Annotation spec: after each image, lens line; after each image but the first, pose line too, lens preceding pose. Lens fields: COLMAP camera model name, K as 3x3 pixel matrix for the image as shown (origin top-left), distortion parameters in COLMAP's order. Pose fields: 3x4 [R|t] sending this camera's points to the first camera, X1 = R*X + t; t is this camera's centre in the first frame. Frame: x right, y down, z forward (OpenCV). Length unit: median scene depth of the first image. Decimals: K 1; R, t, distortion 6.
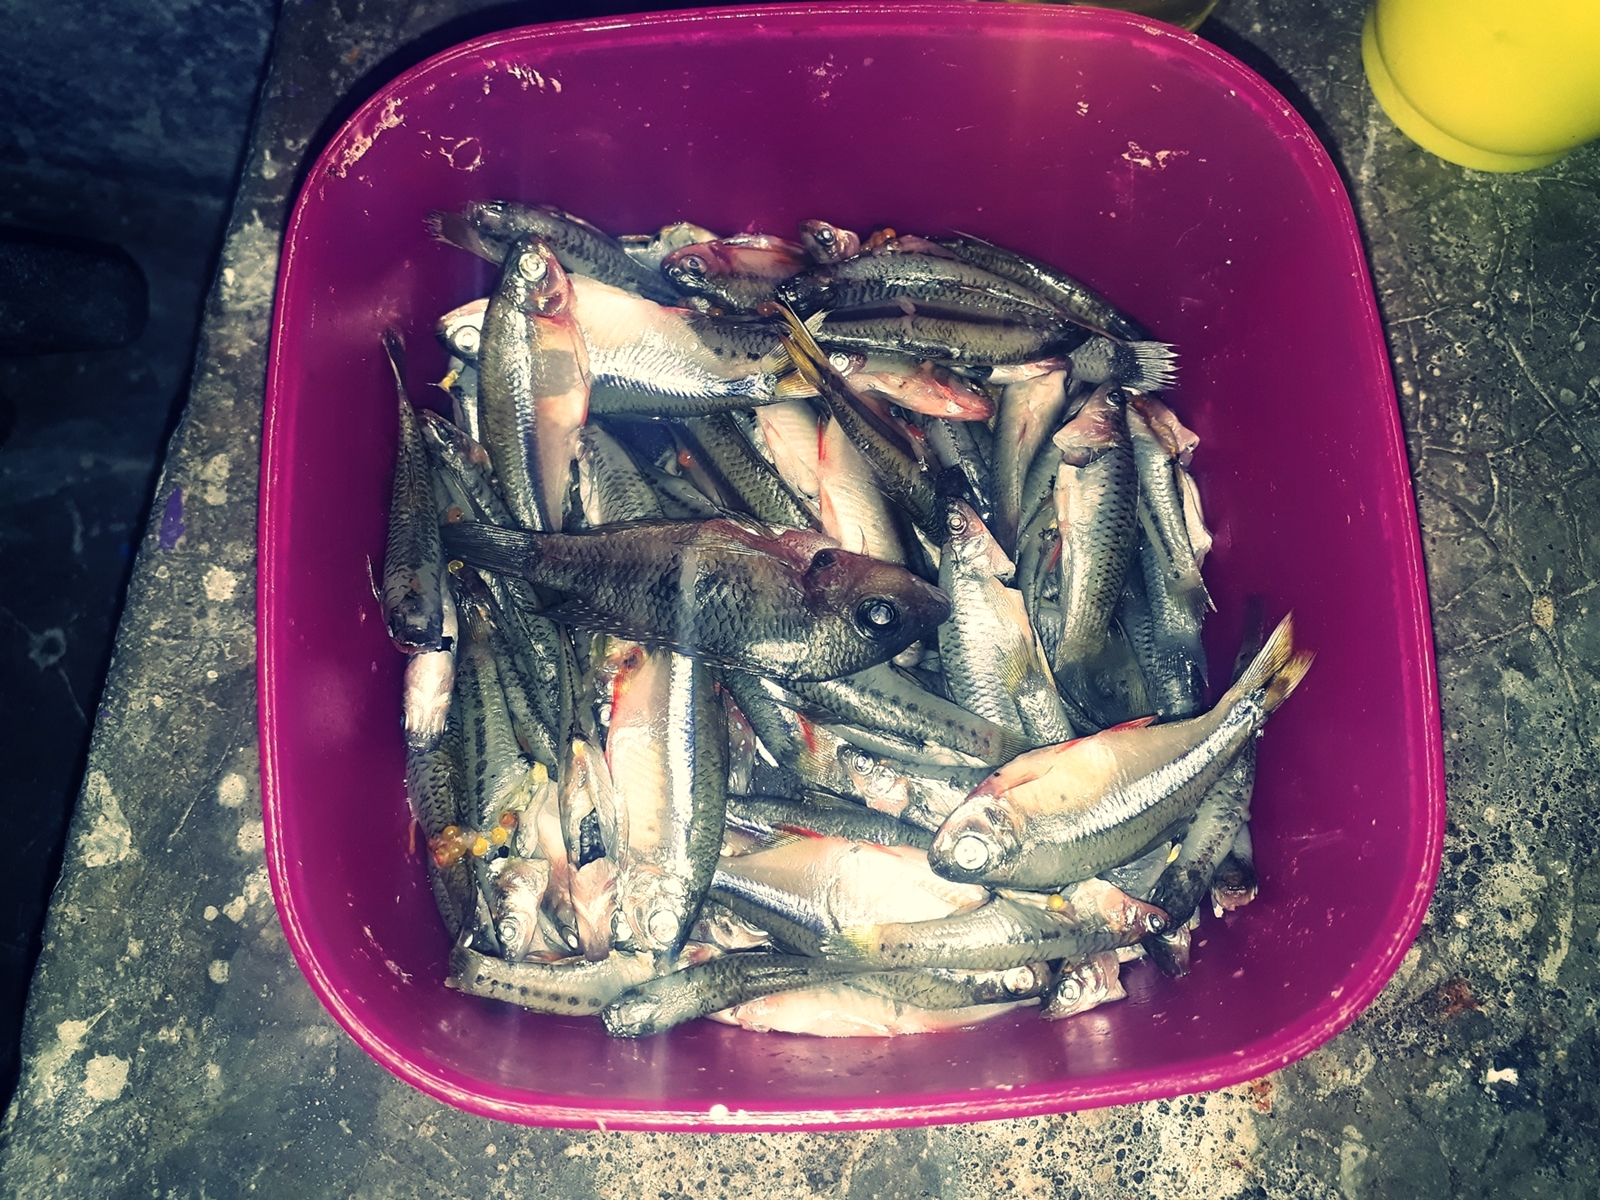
lens RADIAL K [[1268.7, 0, 803.1], [0, 1268.7, 594.6], [0, 0, 1]] dist [0.013453, -0.035978]
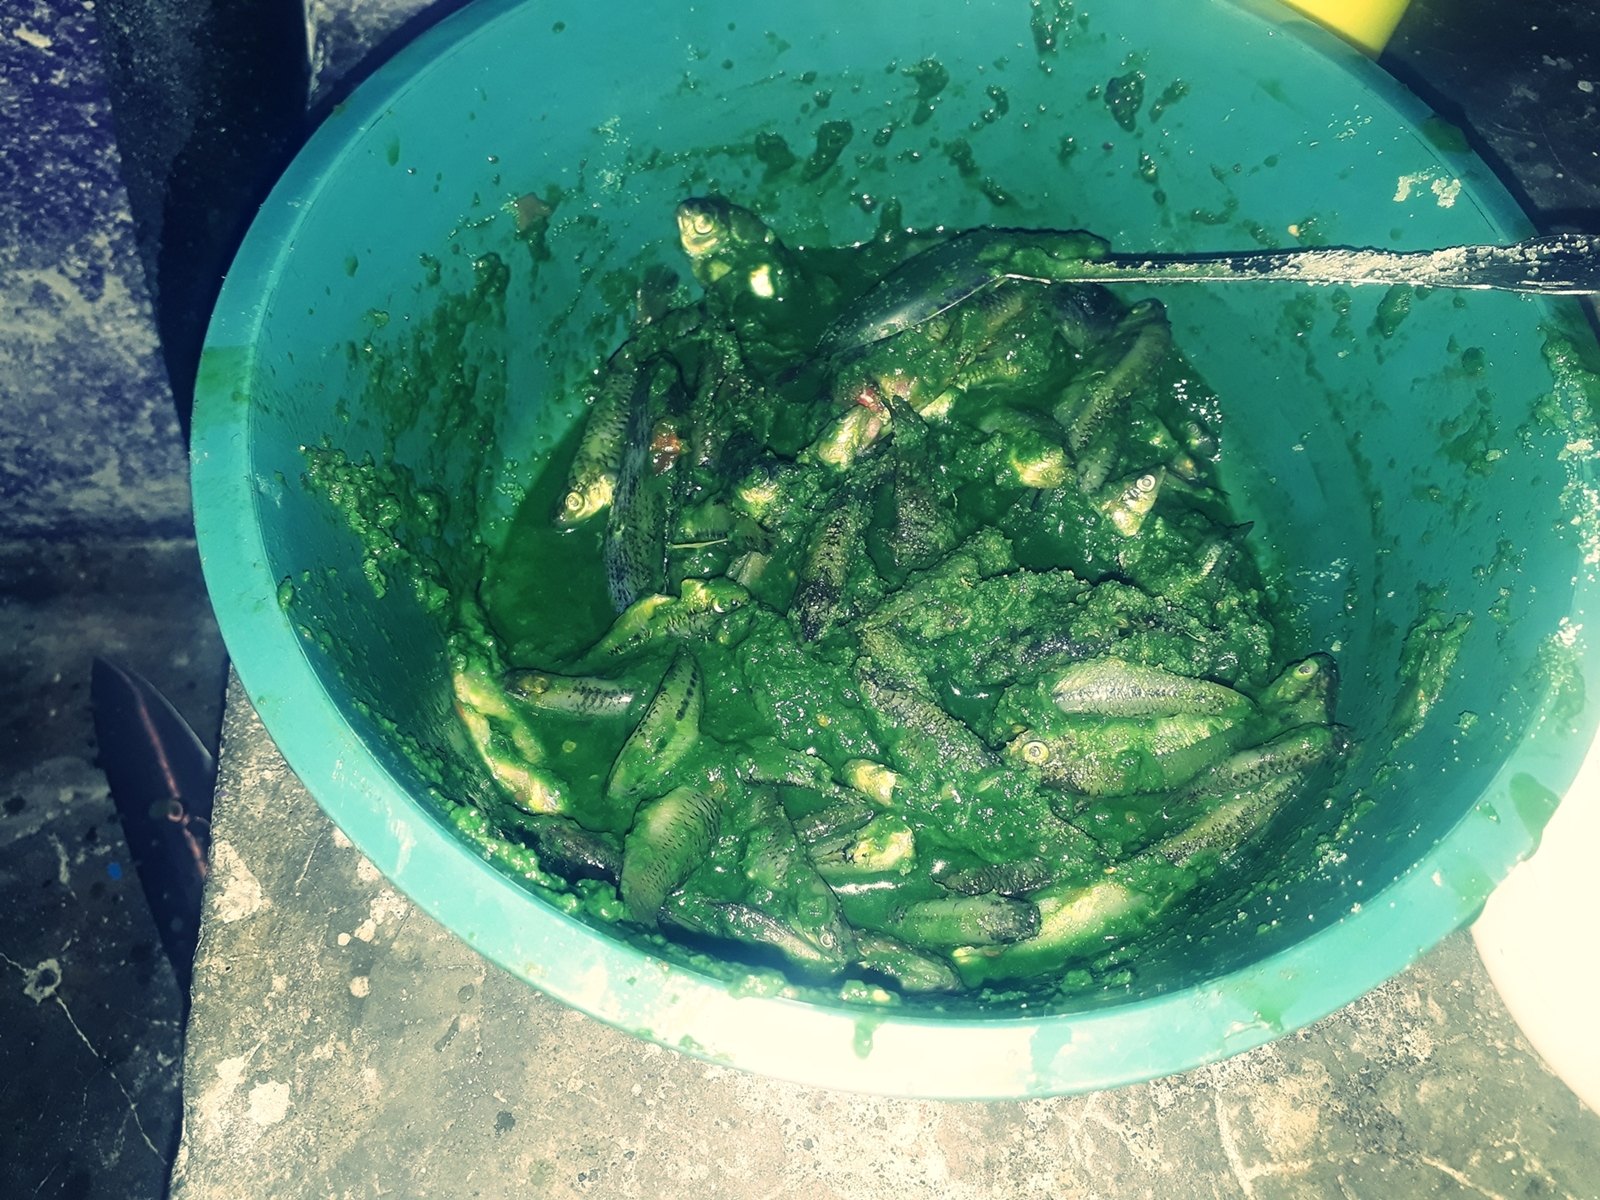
lens RADIAL K [[1268.7, 0, 795.4], [0, 1268.7, 612.1], [0, 0, 1]] dist [0.013453, -0.035978]
pose [[0.975025, -0.198092, 0.100426, -0.138031], [0.217447, 0.943471, -0.250159, 0.344819], [-0.045195, 0.265749, 0.962982, -0.158520]]
